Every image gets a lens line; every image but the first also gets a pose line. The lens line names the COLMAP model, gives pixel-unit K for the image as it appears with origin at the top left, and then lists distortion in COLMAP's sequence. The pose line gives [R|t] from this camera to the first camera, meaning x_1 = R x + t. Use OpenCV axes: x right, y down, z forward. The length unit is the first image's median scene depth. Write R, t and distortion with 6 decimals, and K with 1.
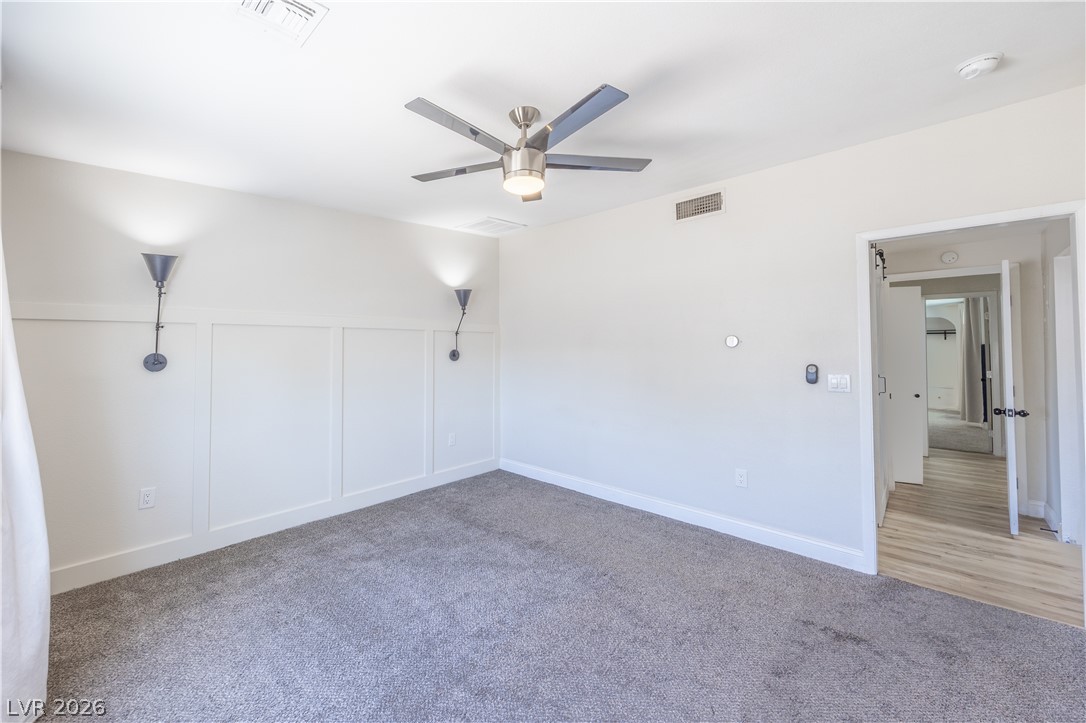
lens RADIAL K [[447.9, 0, 522.3], [0, 447.9, 334.8], [0, 0, 1]] dist [0.000089, -0.000115]
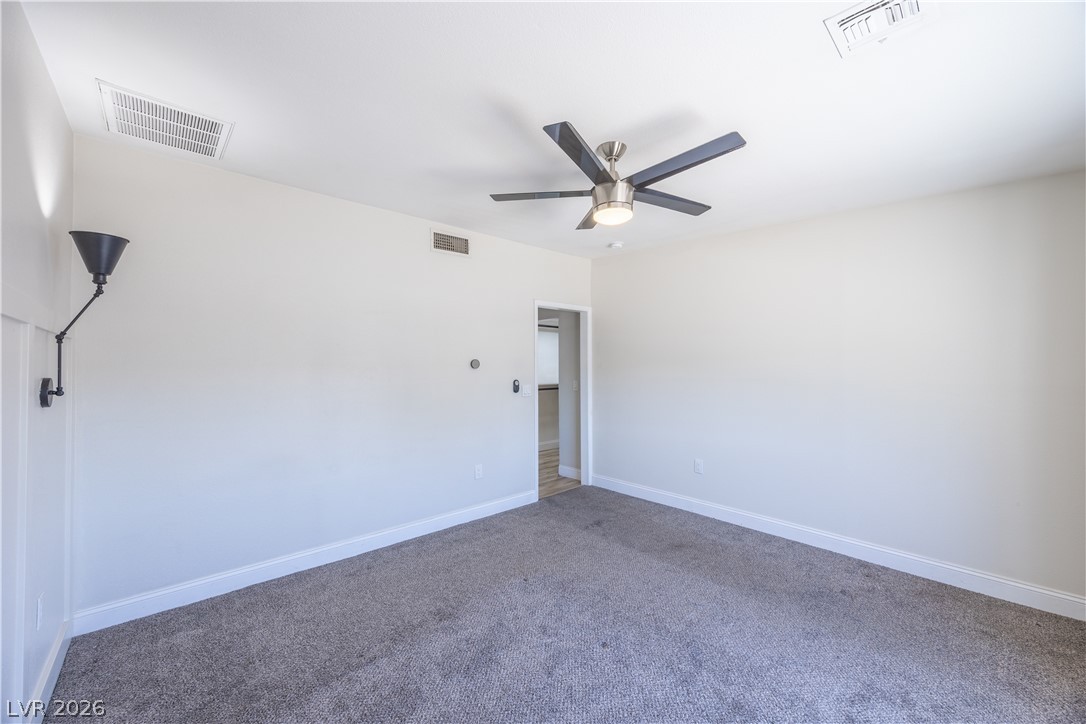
lens RADIAL K [[414.8, 0, 539.2], [0, 414.8, 364.3], [0, 0, 1]] dist [-0.009167, -0.000069]
pose [[0.059429, 0.008103, 0.998200, -0.781568], [-0.021401, 0.999748, -0.006841, 0.022760], [-0.998003, -0.020956, 0.059588, 0.884055]]
